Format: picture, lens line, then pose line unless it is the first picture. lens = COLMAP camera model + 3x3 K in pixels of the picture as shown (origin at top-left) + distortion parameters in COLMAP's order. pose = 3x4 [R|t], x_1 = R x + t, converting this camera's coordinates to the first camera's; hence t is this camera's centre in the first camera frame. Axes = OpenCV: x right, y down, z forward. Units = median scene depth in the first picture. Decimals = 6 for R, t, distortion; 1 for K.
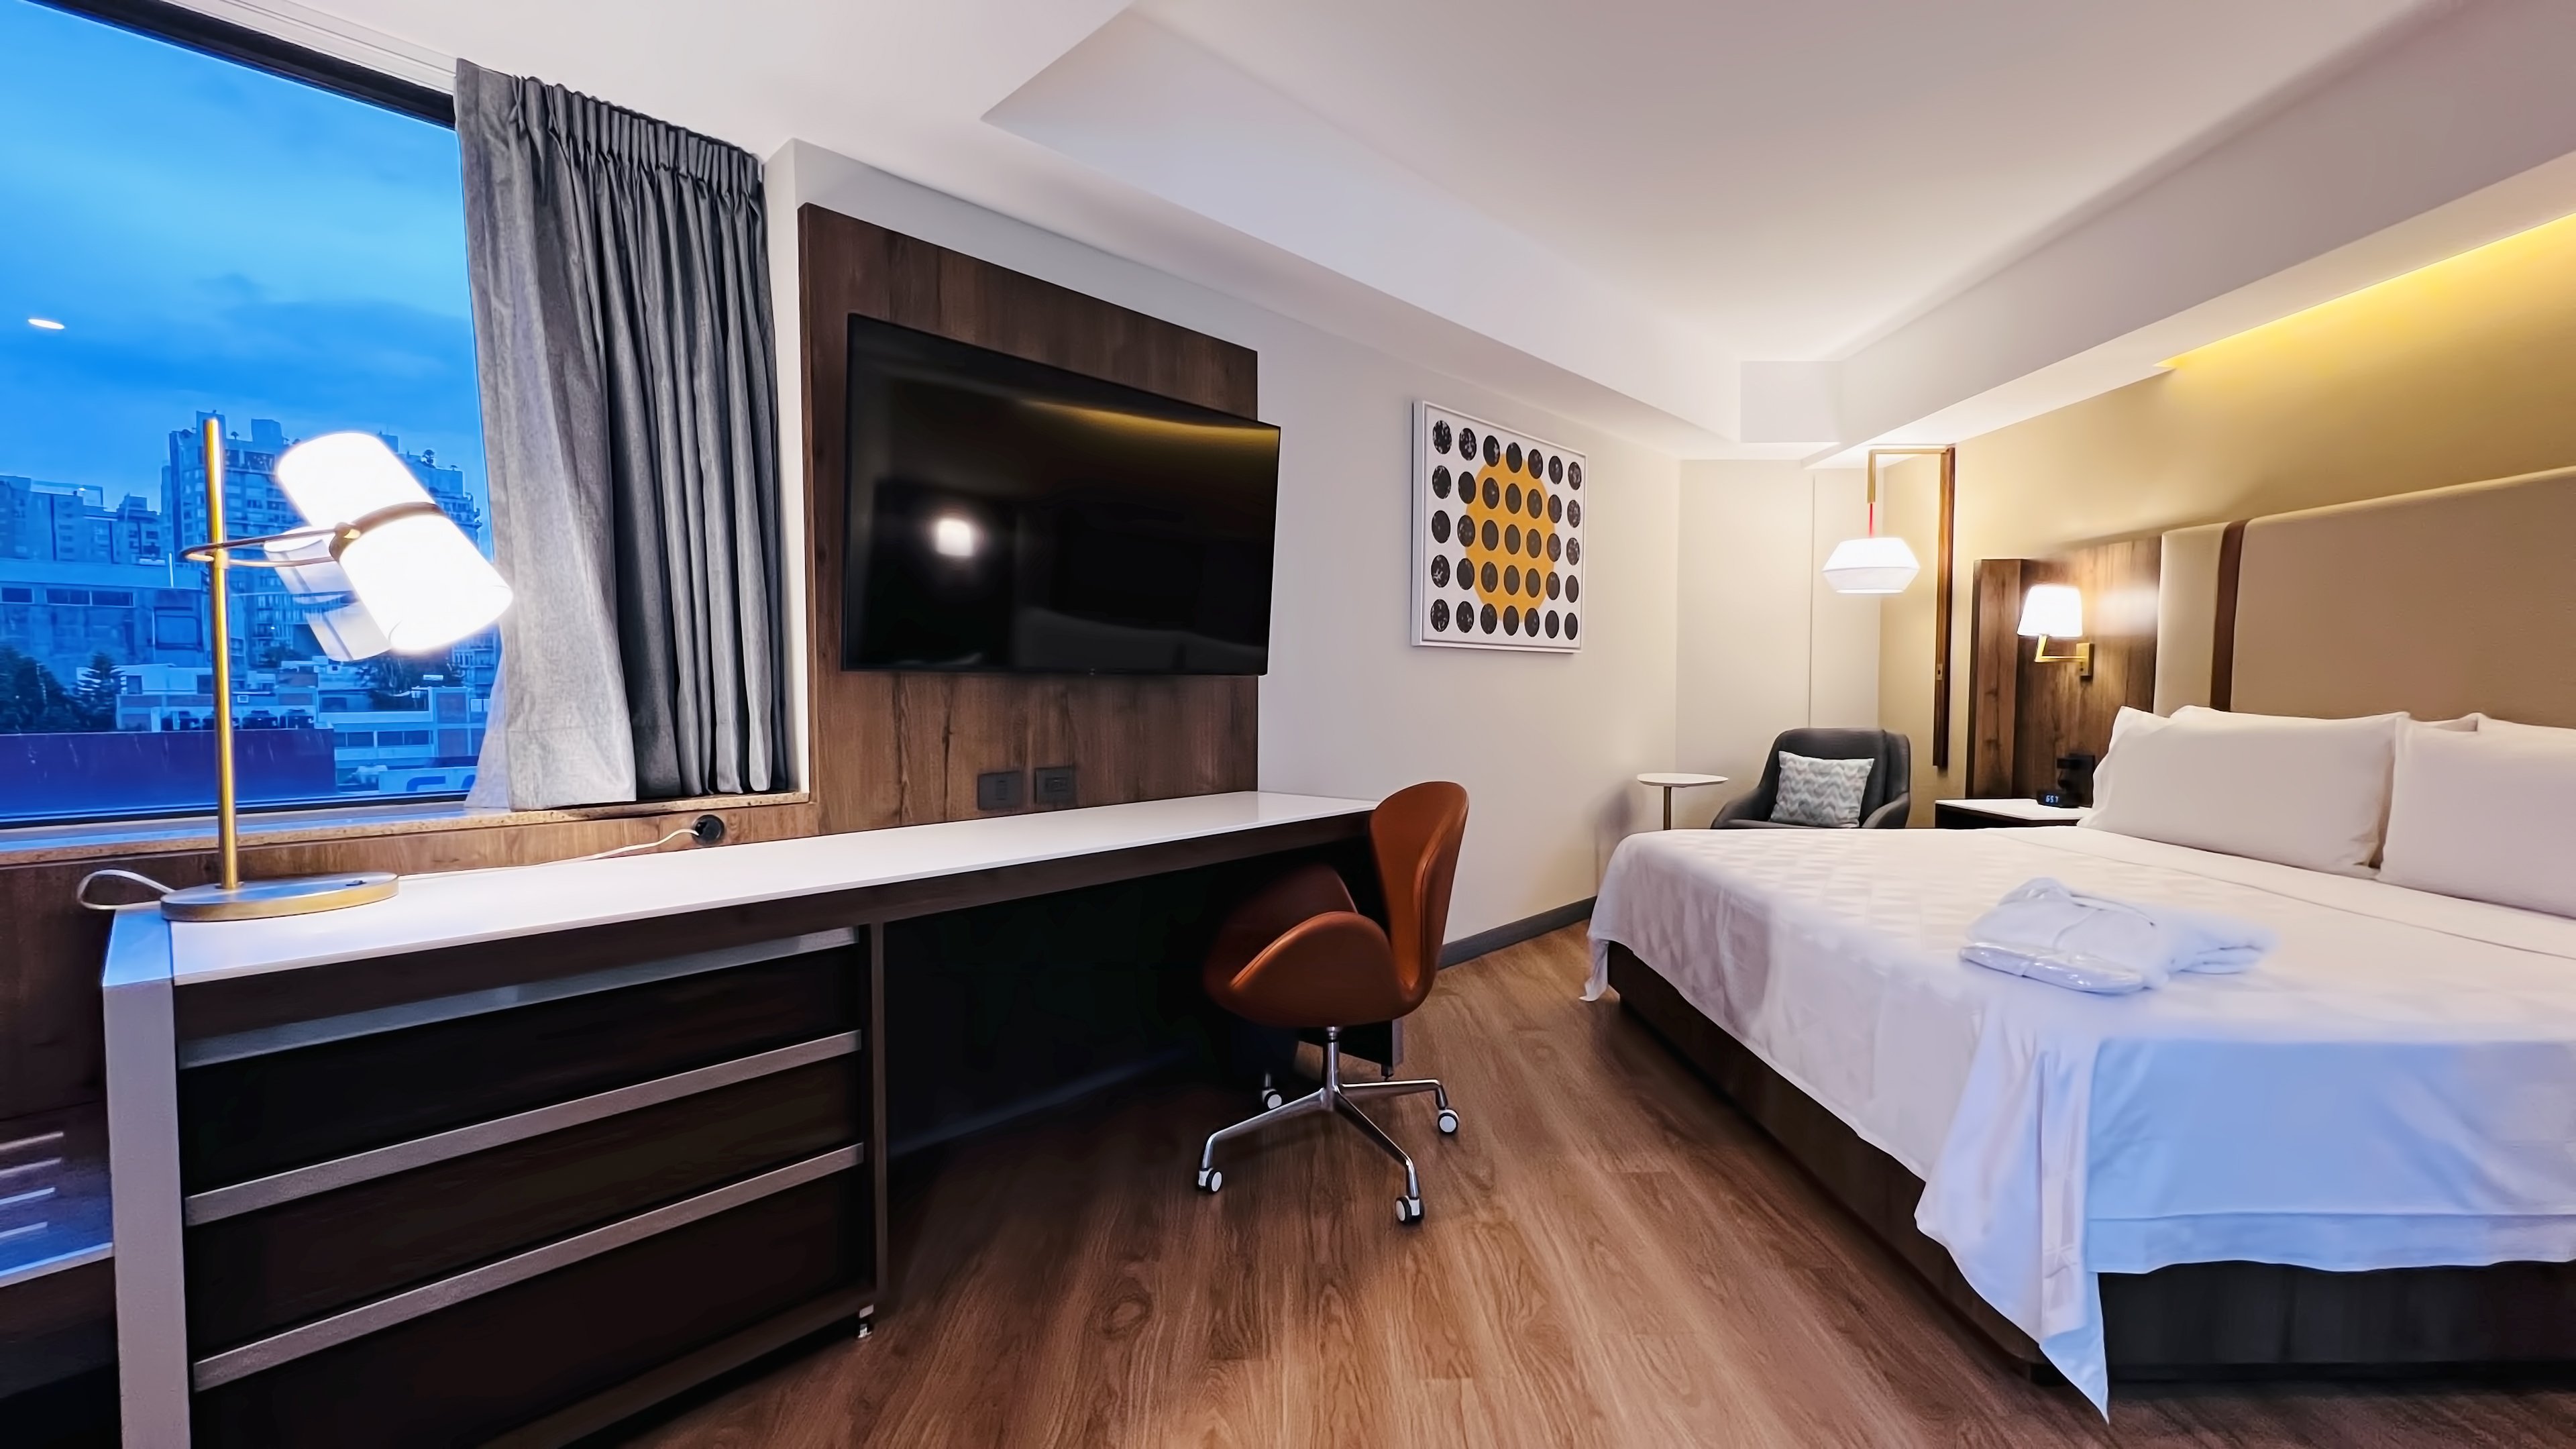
lens RADIAL K [[1028.0, 0, 1283.9], [0, 1028.0, 730.5], [0, 0, 1]] dist [-0.003763, 0.000711]
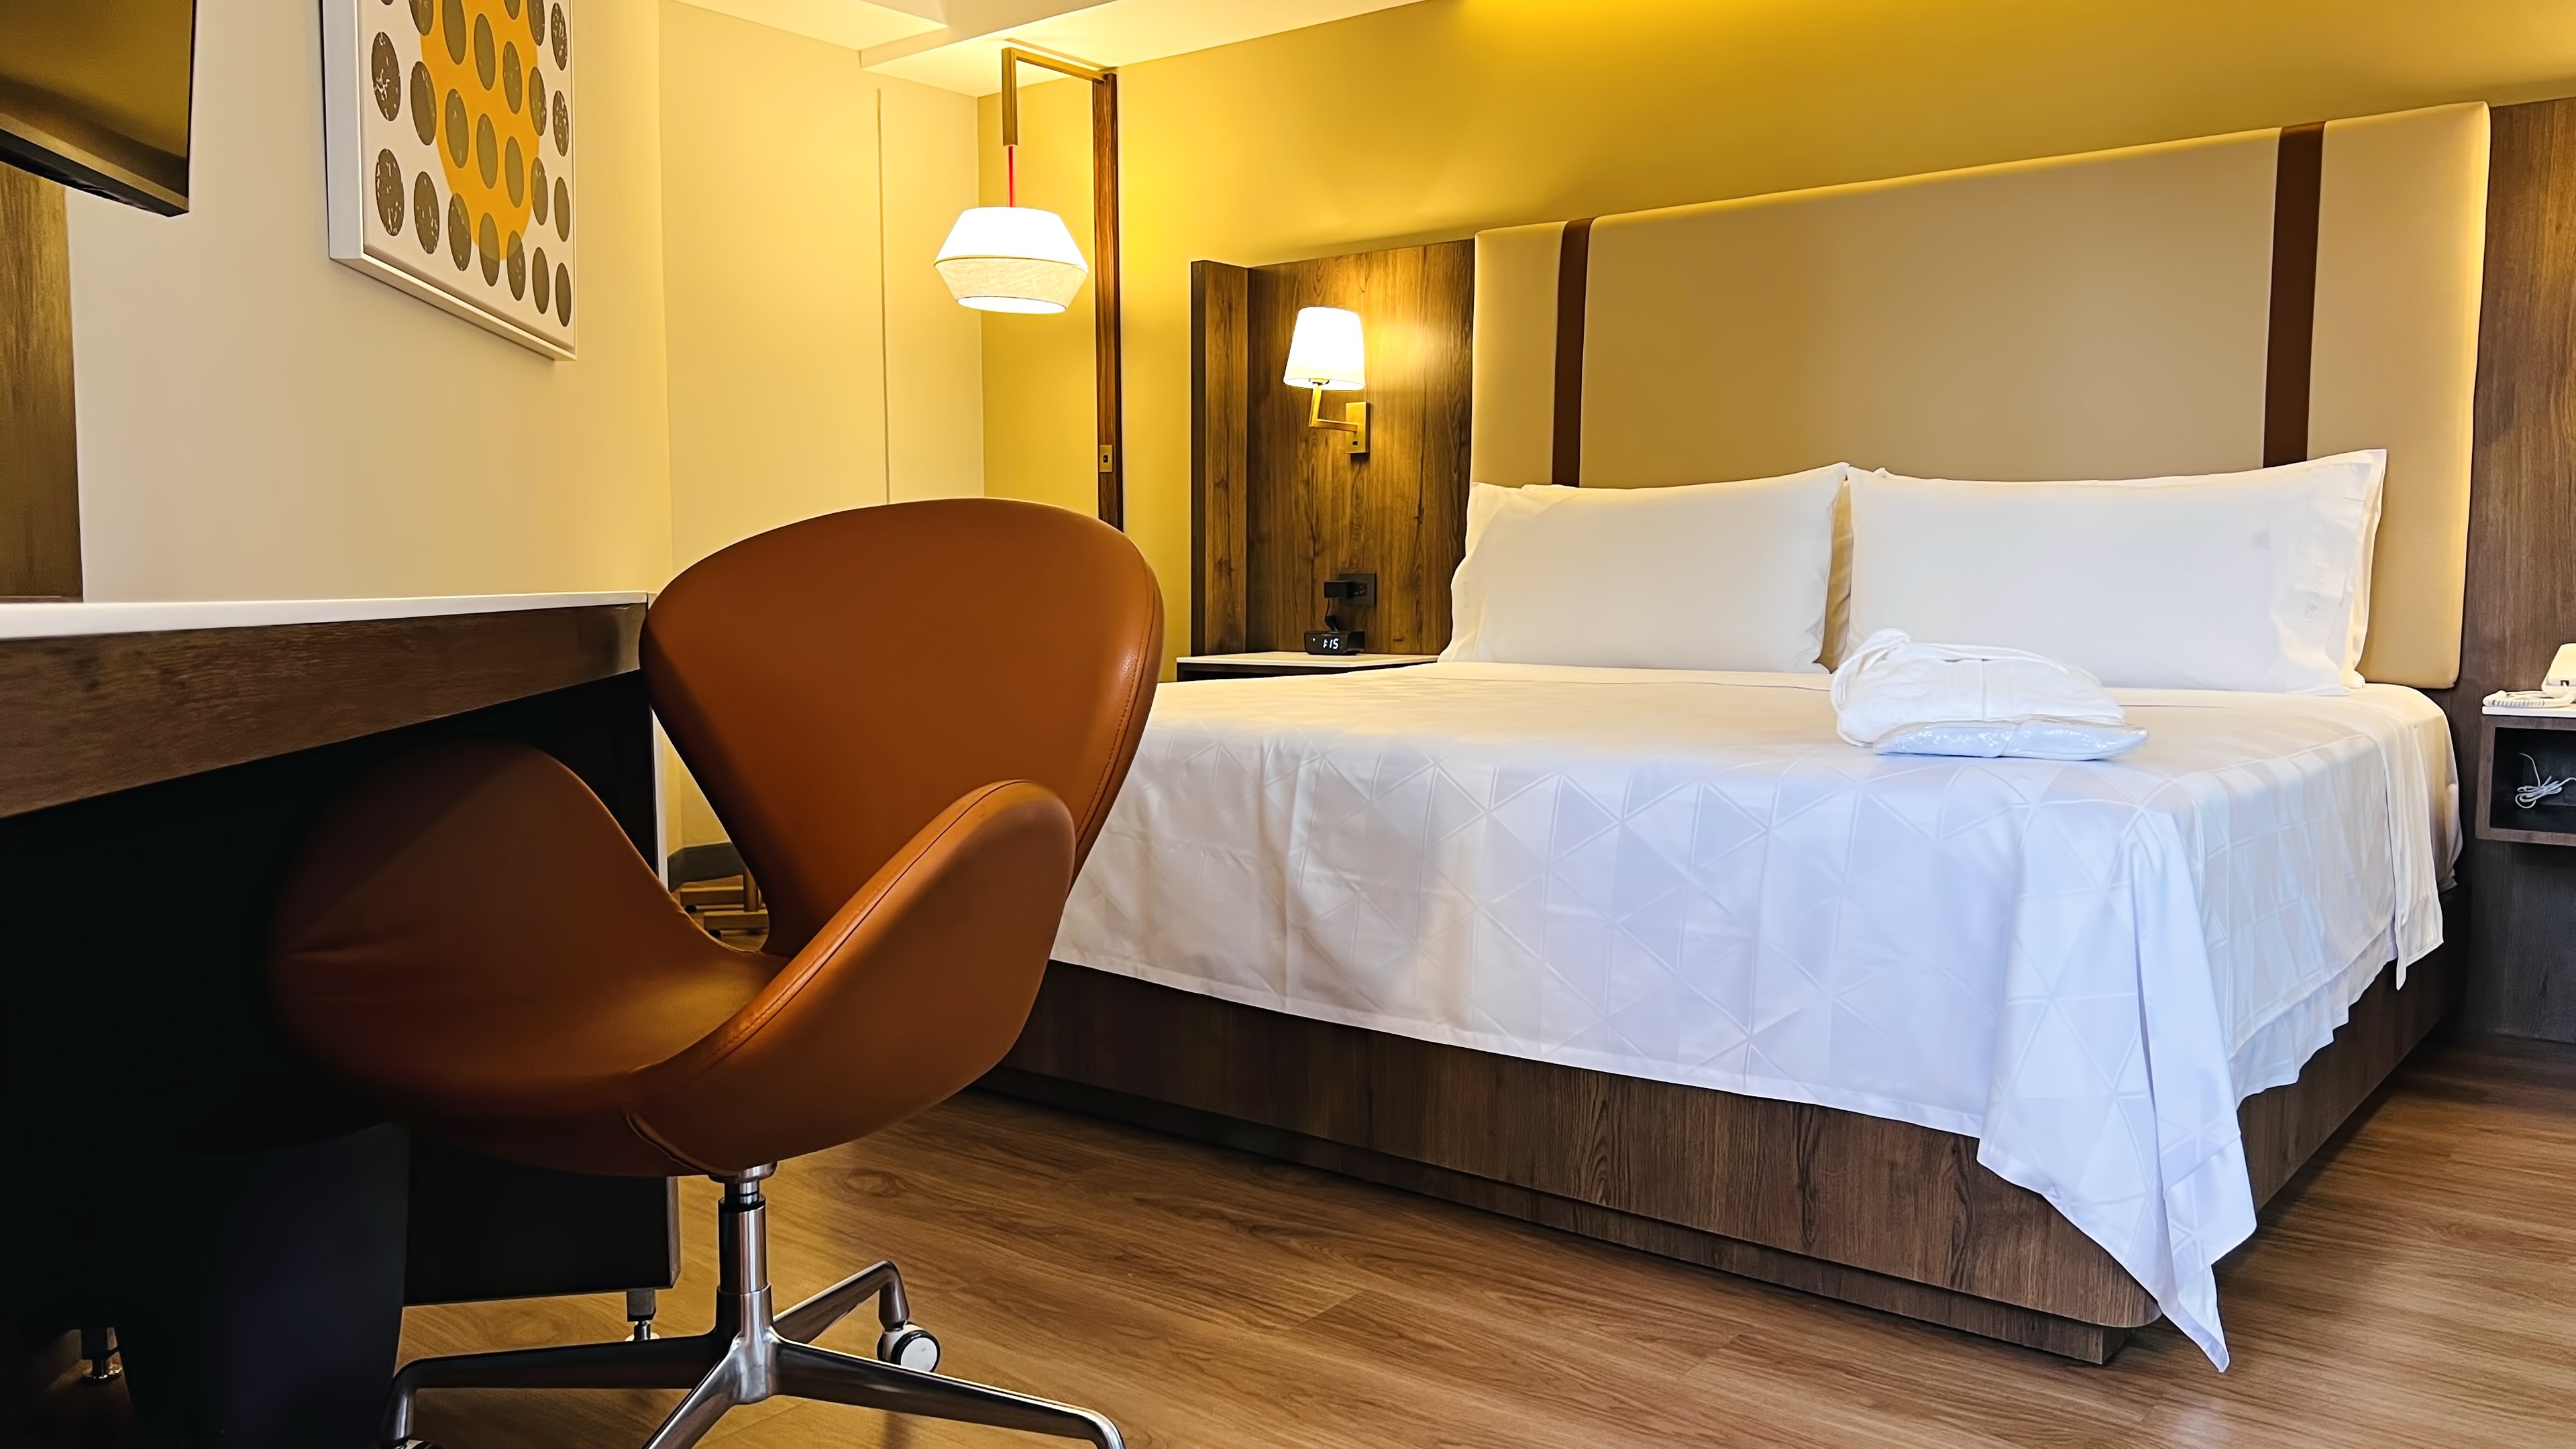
lens RADIAL K [[1936.8, 0, 1299.7], [0, 1936.8, 736.6], [0, 0, 1]] dist [0.058237, -0.097094]
pose [[0.629628, -0.057412, 0.774772, -0.269780], [0.035269, 0.998350, 0.045318, 0.090854], [-0.776096, -0.001208, 0.630614, 0.331051]]
